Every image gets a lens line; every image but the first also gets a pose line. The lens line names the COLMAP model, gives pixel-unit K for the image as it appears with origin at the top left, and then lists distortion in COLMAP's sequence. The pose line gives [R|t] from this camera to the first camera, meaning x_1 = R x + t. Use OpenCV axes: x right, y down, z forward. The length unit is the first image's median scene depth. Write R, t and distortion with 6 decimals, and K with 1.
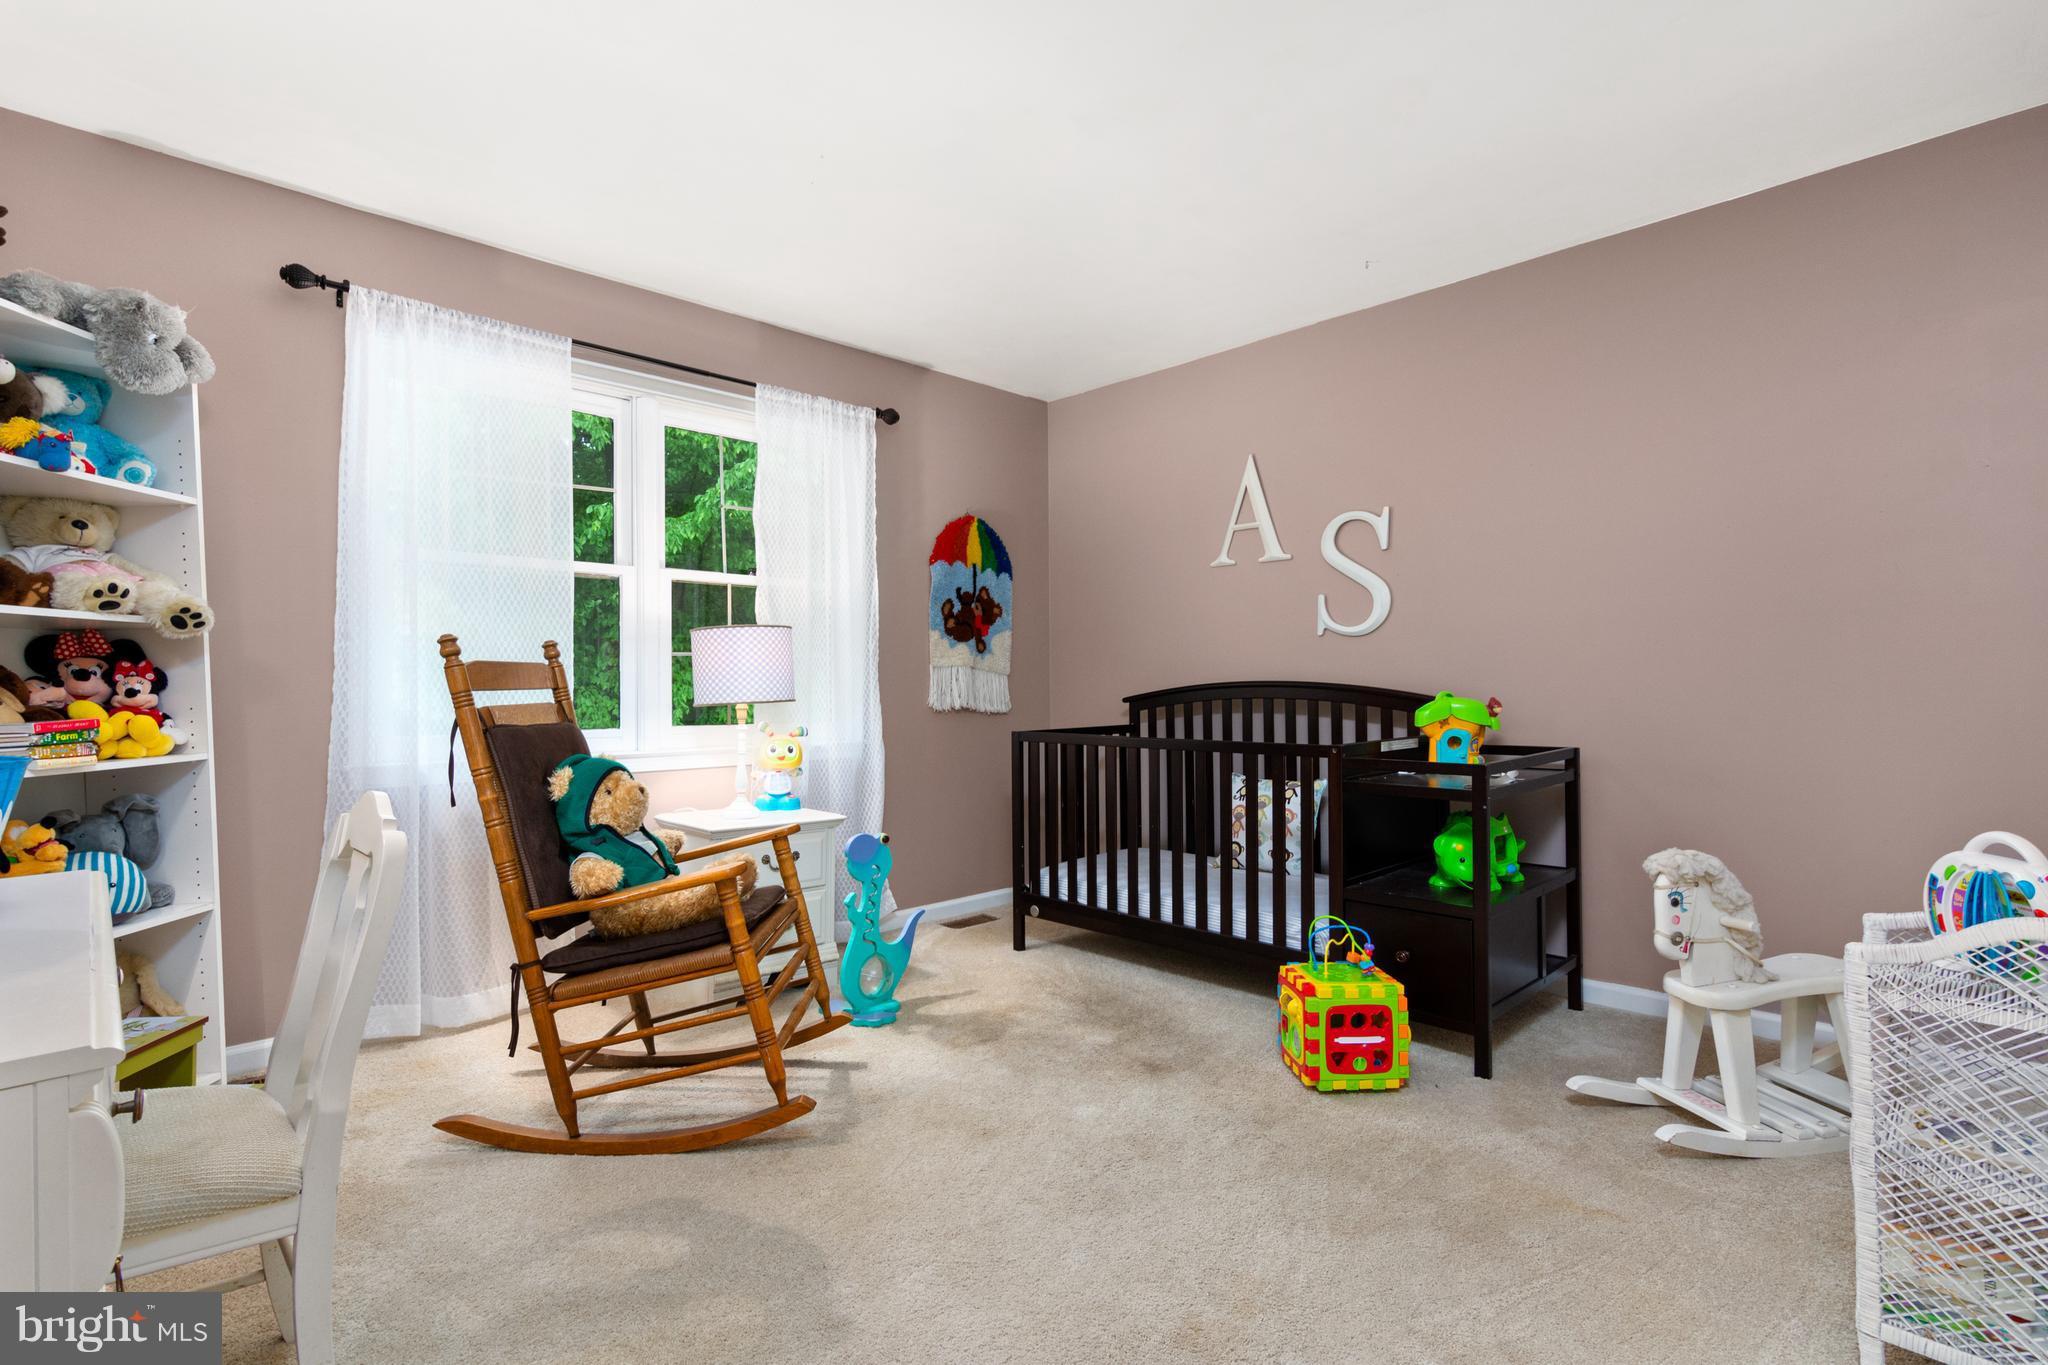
lens RADIAL K [[1020.1, 0, 1019.0], [0, 1020.1, 686.4], [0, 0, 1]] dist [-0.002182, 0.000082]
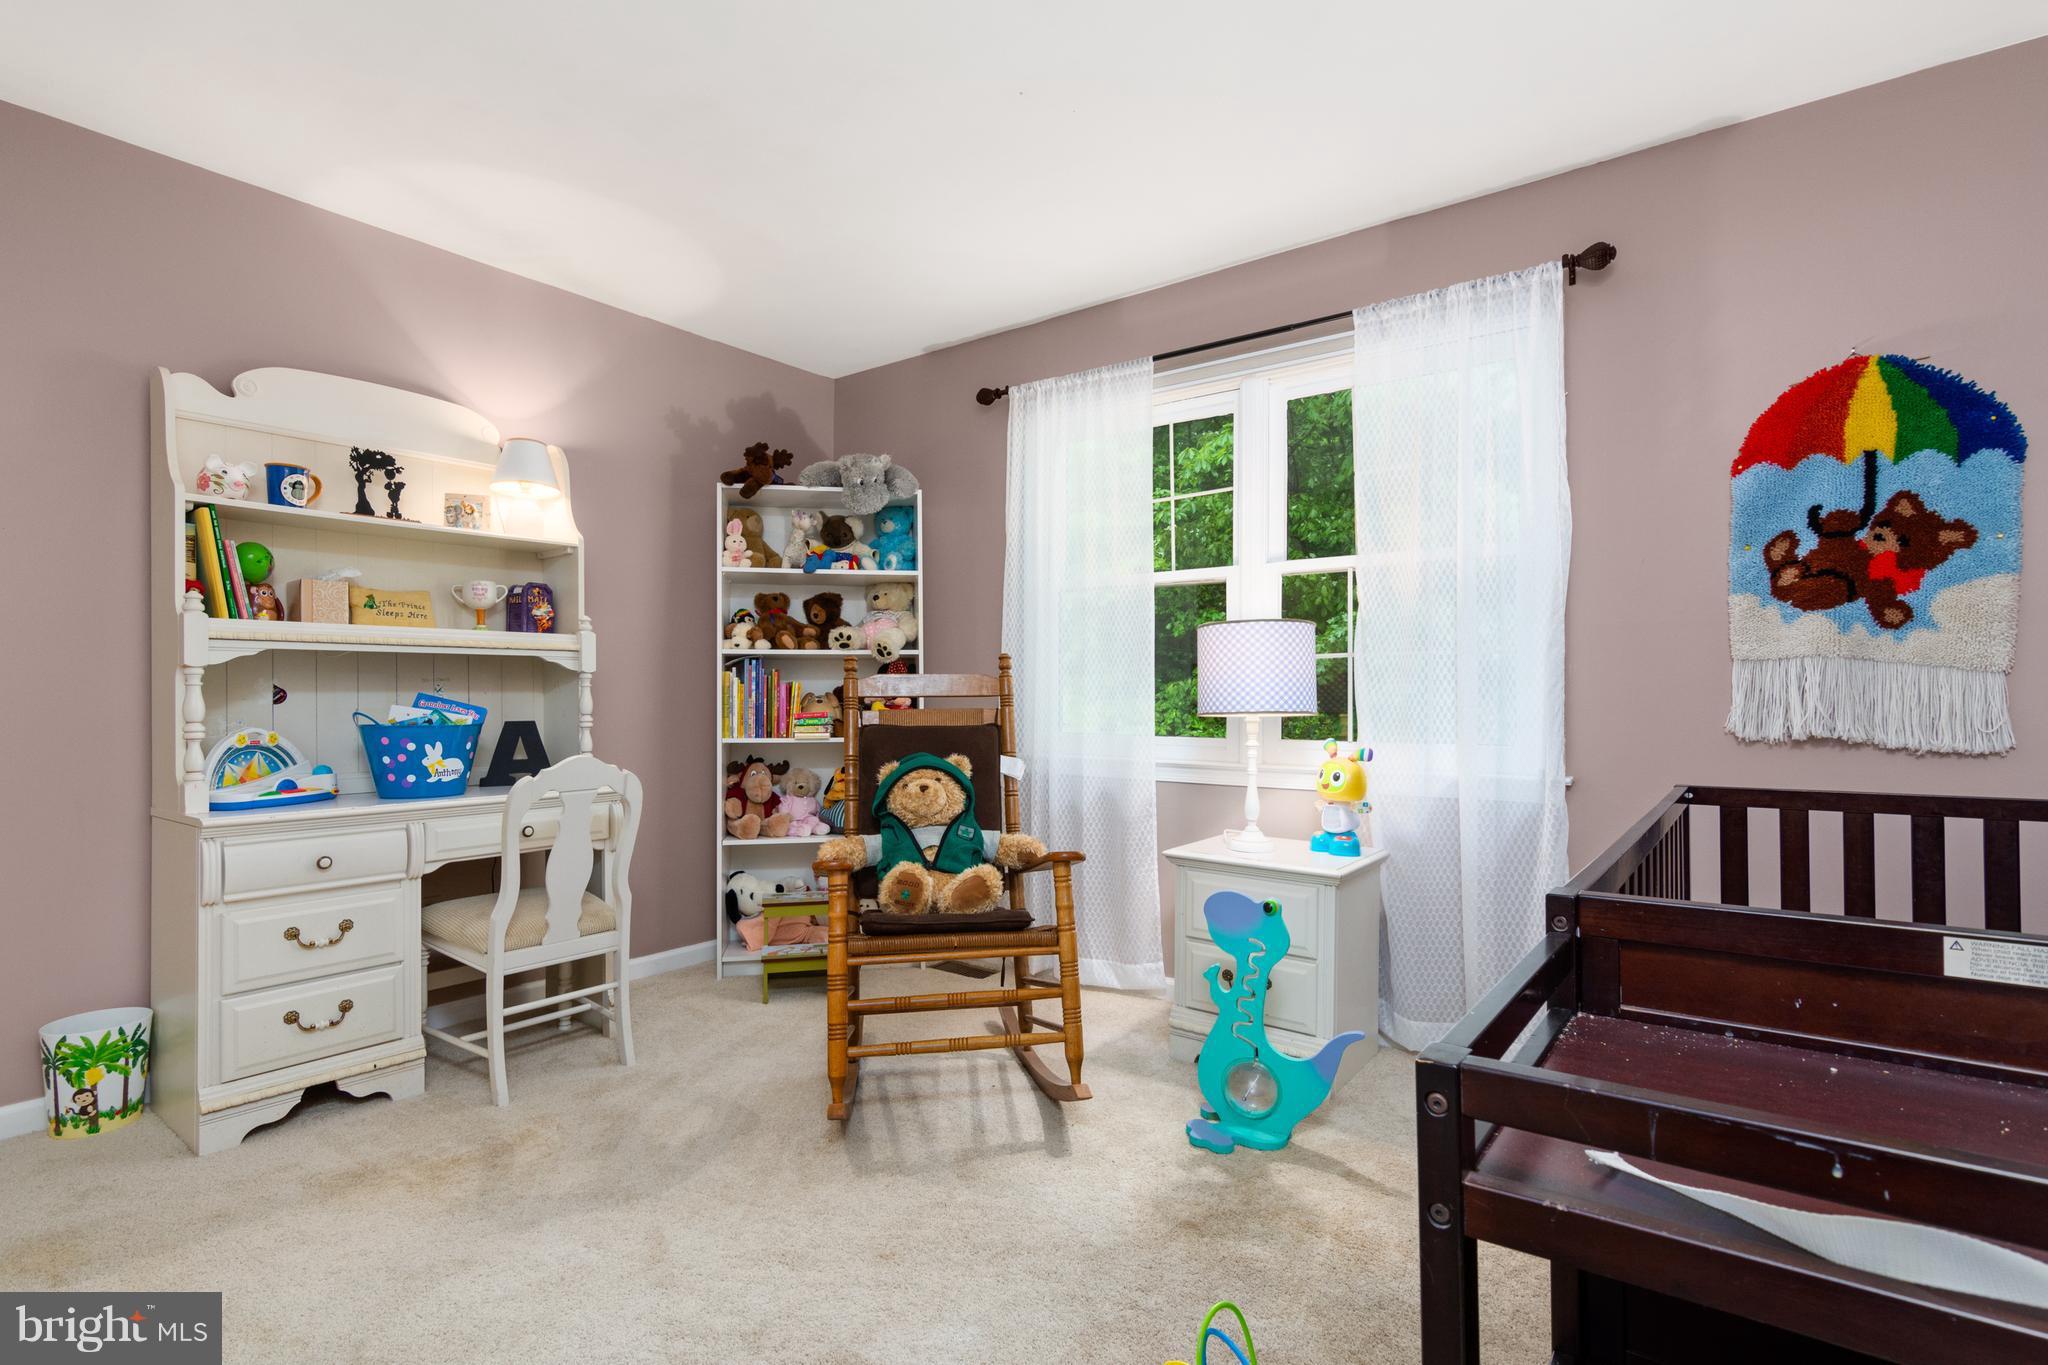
lens RADIAL K [[1020.1, 0, 1019.0], [0, 1020.1, 686.4], [0, 0, 1]] dist [-0.002182, 0.000082]
pose [[0.121529, -0.003254, -0.992582, 0.414740], [-0.000299, 0.999994, -0.003315, -0.002799], [0.992588, 0.000700, 0.121528, 0.541996]]
